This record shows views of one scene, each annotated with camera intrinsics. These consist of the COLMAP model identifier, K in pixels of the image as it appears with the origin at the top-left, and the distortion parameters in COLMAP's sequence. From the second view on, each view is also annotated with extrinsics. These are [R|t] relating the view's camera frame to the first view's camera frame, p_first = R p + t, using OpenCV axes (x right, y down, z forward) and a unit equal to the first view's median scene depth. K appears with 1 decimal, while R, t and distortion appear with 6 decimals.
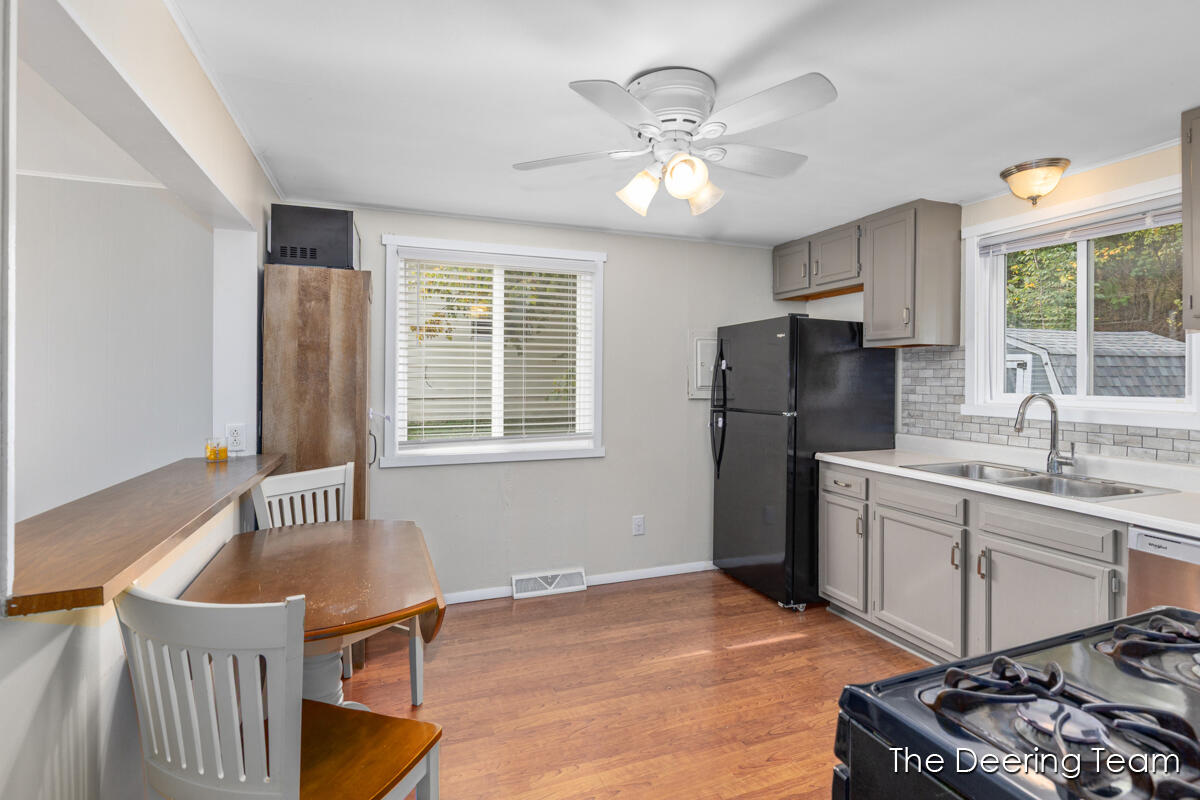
lens RADIAL K [[570.0, 0, 599.8], [0, 570.0, 373.5], [0, 0, 1]] dist [0.004030, -0.000104]
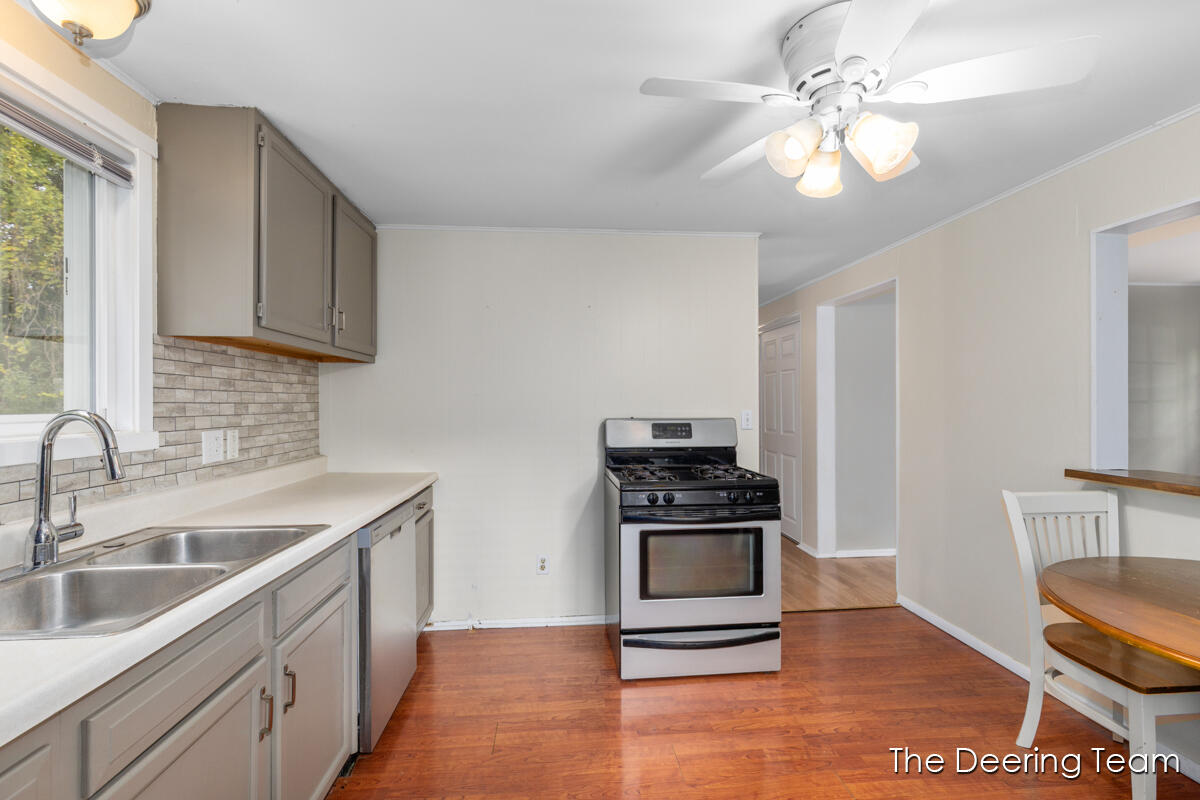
lens RADIAL K [[540.5, 0, 604.0], [0, 540.5, 403.3], [0, 0, 1]] dist [0.006902, -0.001491]
pose [[-0.961079, 0.001944, 0.276267, 0.162290], [0.000055, 0.999977, -0.006845, 0.030474], [-0.276274, -0.006563, -0.961057, 1.307895]]
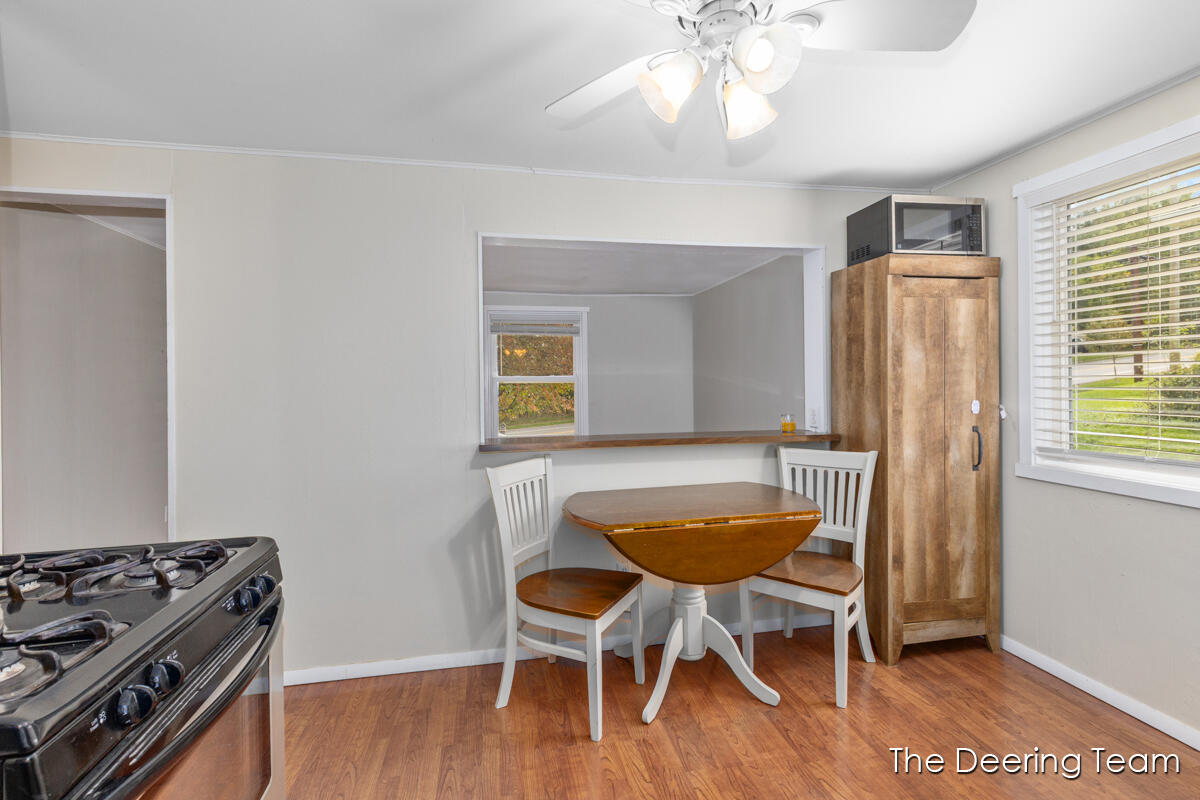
lens RADIAL K [[540.5, 0, 609.7], [0, 540.5, 389.6], [0, 0, 1]] dist [0.006902, -0.001491]
pose [[-0.150907, 0.015704, -0.988423, 0.565628], [0.022381, 0.999672, 0.012466, 0.025030], [0.988295, -0.020241, -0.151209, 0.673815]]
